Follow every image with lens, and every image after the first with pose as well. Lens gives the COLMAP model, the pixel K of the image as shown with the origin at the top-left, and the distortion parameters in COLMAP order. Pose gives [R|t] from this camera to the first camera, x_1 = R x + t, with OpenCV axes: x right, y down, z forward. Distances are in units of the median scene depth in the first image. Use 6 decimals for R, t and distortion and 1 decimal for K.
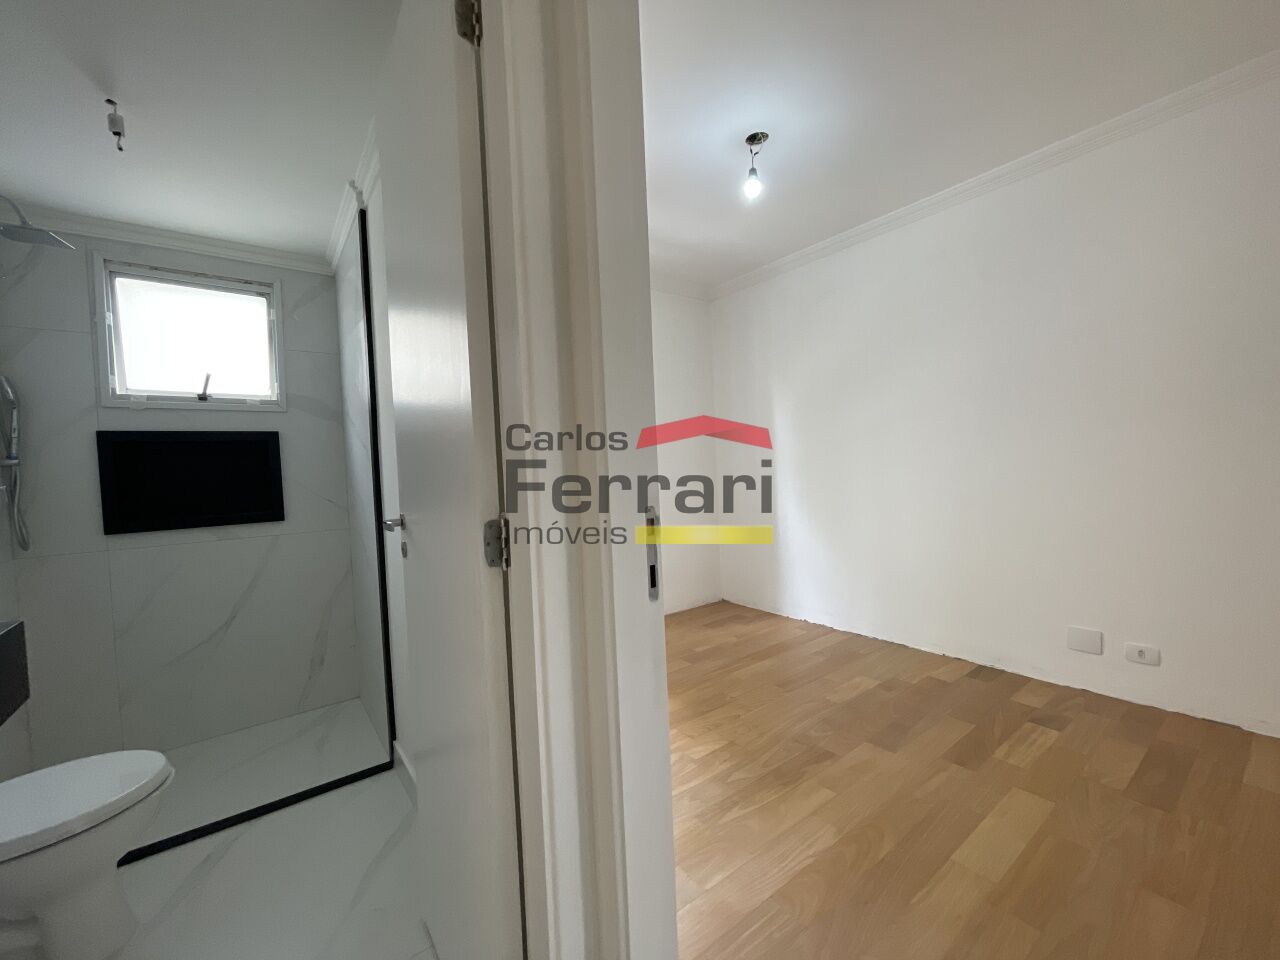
lens RADIAL K [[515.7, 0, 632.5], [0, 515.7, 484.5], [0, 0, 1]] dist [-0.007763, 0.001391]
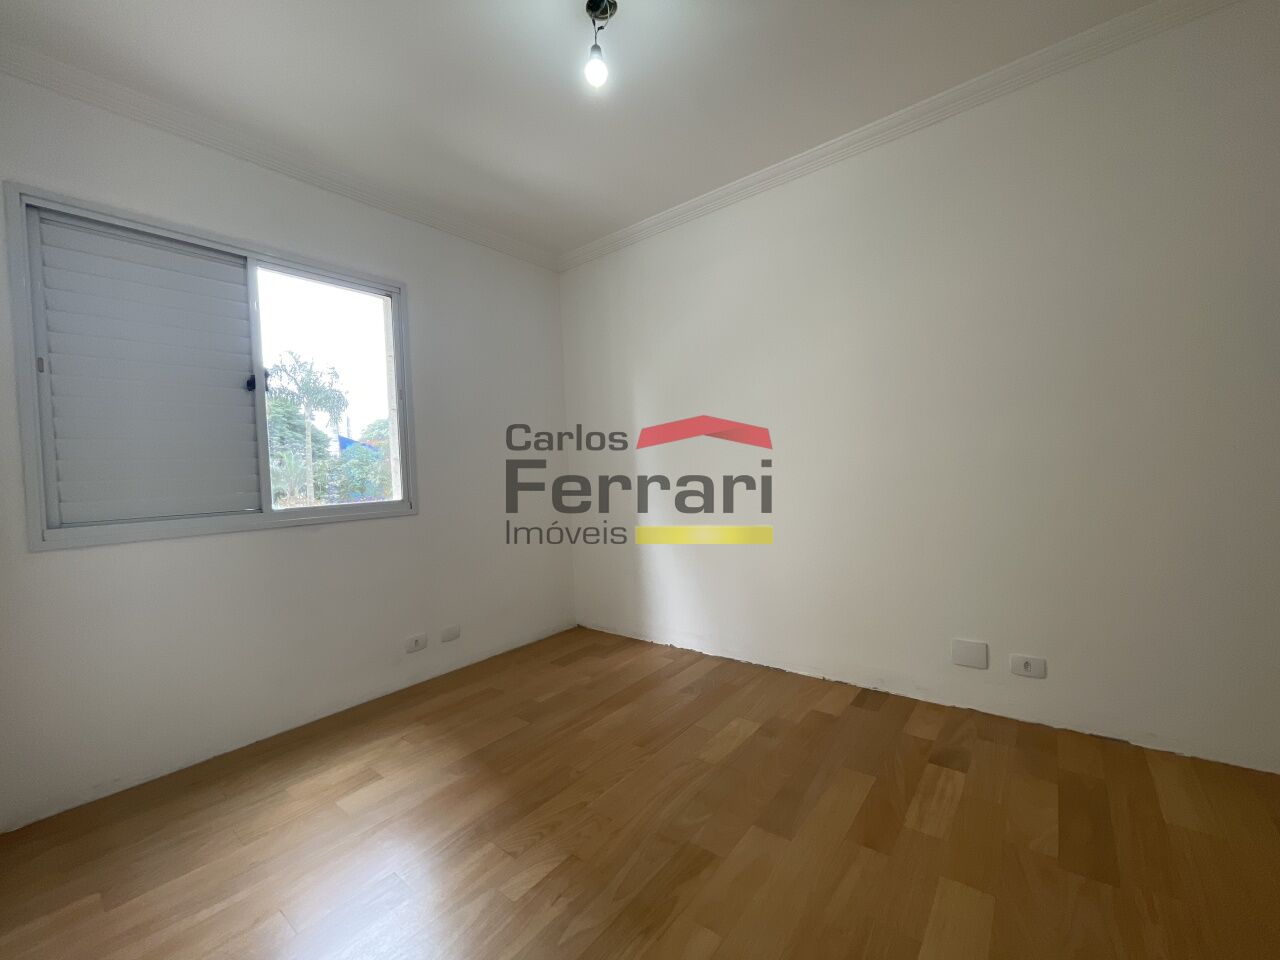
lens RADIAL K [[515.7, 0, 633.4], [0, 515.7, 479.0], [0, 0, 1]] dist [-0.007763, 0.001391]
pose [[0.967771, -0.002478, 0.251820, 0.094949], [0.010966, 0.999418, -0.032309, 0.023410], [-0.251593, 0.034029, 0.967235, 0.286158]]
